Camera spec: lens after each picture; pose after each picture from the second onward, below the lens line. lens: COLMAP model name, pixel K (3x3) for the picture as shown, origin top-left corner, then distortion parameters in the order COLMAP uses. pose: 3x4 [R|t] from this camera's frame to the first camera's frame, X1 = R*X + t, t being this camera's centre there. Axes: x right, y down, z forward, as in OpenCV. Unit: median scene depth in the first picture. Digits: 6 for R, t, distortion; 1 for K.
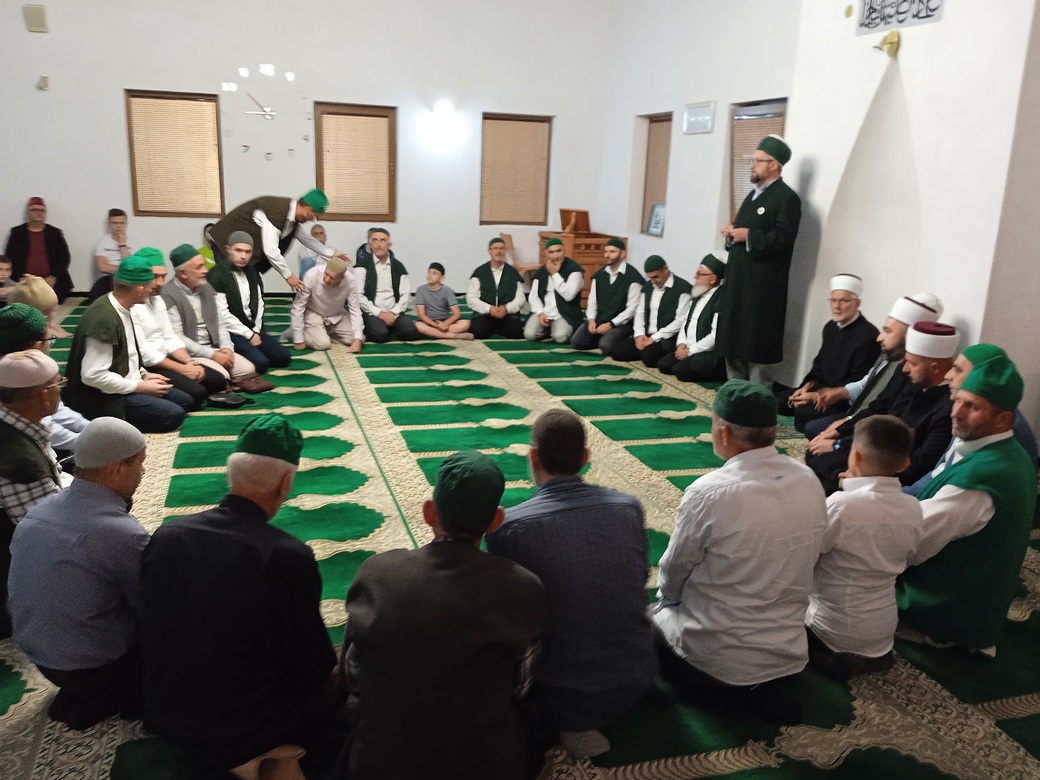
lens RADIAL K [[862.1, 0, 520.0], [0, 862.1, 390.0], [0, 0, 1]] dist [0.090694, -0.162884]
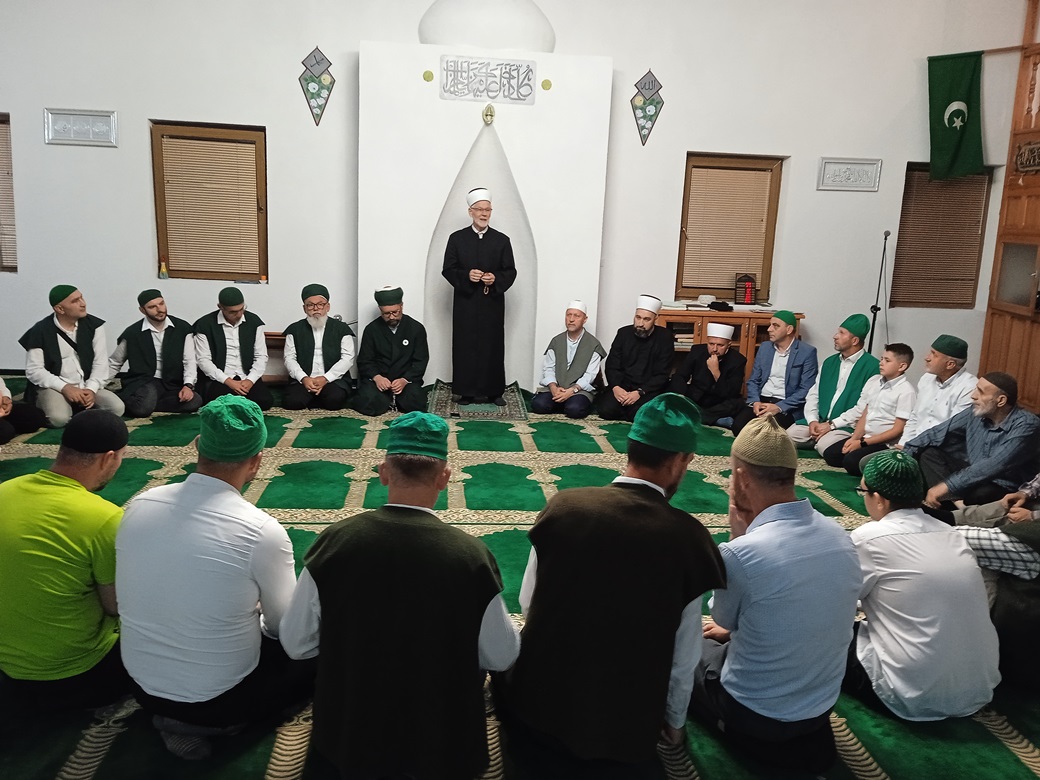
lens RADIAL K [[857.2, 0, 520.0], [0, 857.2, 390.0], [0, 0, 1]] dist [0.105725, -0.164861]
pose [[0.210827, -0.216197, 0.953316, -0.624404], [0.202259, 0.963780, 0.173840, -0.144116], [-0.956370, 0.156167, 0.246918, 0.475905]]
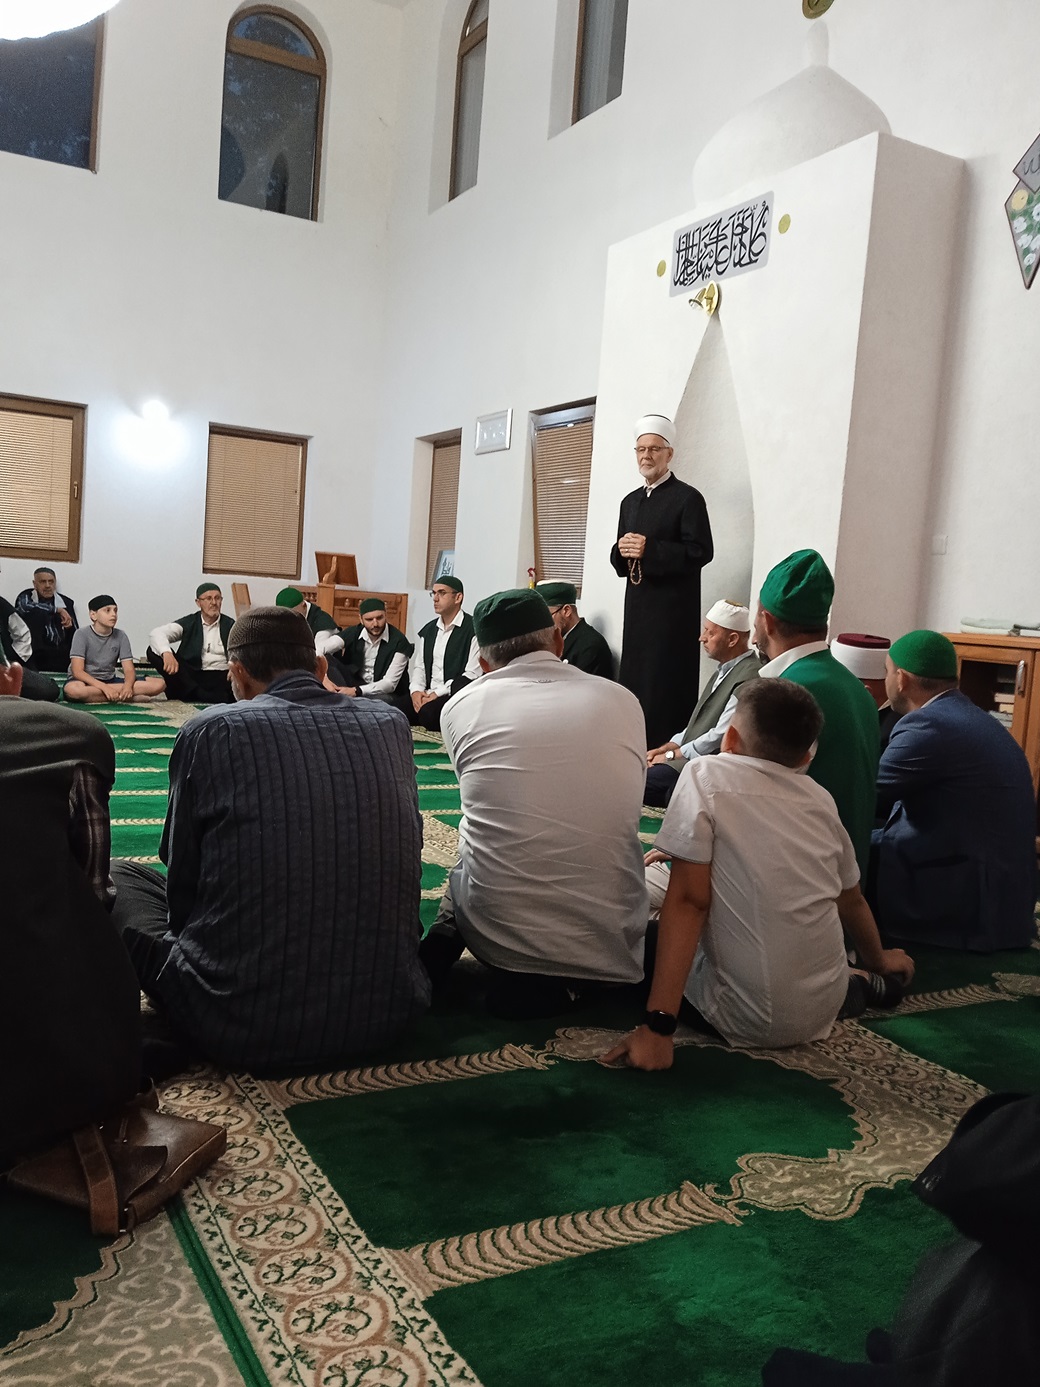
lens RADIAL K [[1143.2, 0, 520.0], [0, 1143.2, 693.5], [0, 0, 1]] dist [0.105725, -0.164861]
pose [[0.979800, 0.013028, 0.199554, 0.029629], [0.017705, 0.988305, -0.151456, 0.084612], [-0.199194, 0.151930, 0.968111, 0.035947]]
